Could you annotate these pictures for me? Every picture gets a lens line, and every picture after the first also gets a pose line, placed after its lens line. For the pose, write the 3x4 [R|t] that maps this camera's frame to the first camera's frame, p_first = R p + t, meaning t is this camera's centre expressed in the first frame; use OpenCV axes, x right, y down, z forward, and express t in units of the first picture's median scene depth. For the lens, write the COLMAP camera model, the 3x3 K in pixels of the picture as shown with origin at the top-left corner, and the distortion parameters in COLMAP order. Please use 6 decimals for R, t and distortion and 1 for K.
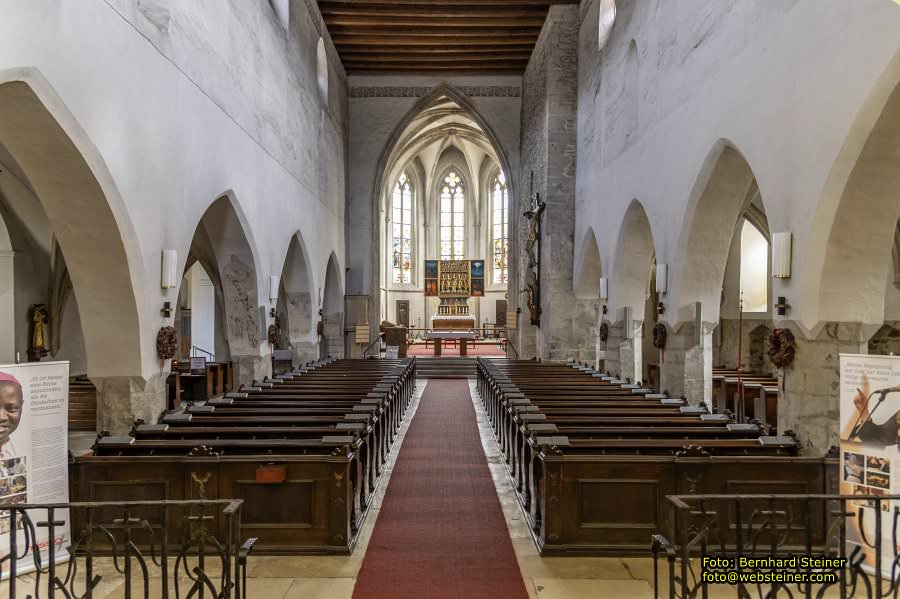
lens RADIAL K [[616.9, 0, 450.9], [0, 616.9, 298.8], [0, 0, 1]] dist [-0.000315, -0.000001]
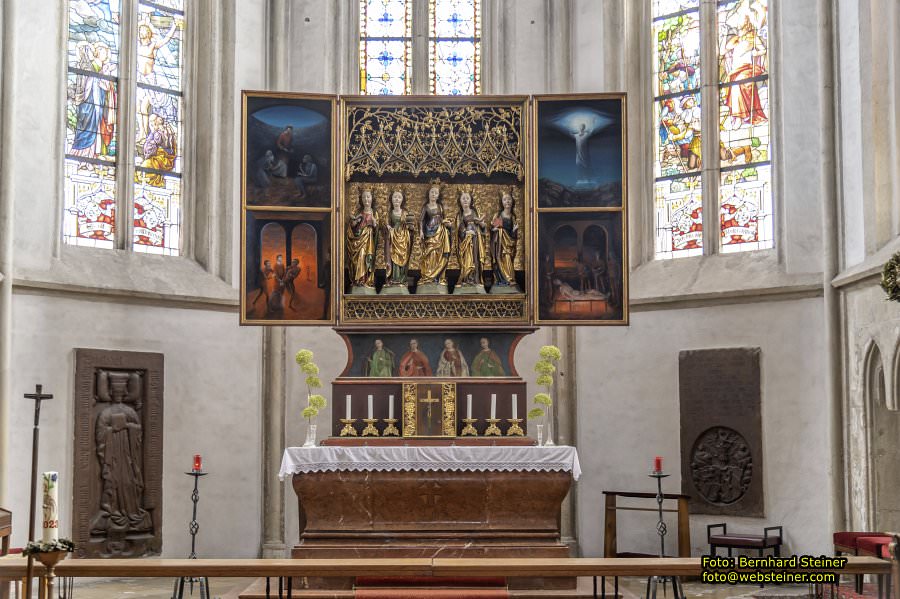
lens RADIAL K [[1274.1, 0, 449.2], [0, 1274.1, 301.8], [0, 0, 1]] dist [0.048283, 0.000000]
pose [[0.999738, -0.002466, 0.022765, 0.001593], [0.004450, 0.996155, -0.087495, 0.019315], [-0.022462, 0.087573, 0.995905, 0.670760]]
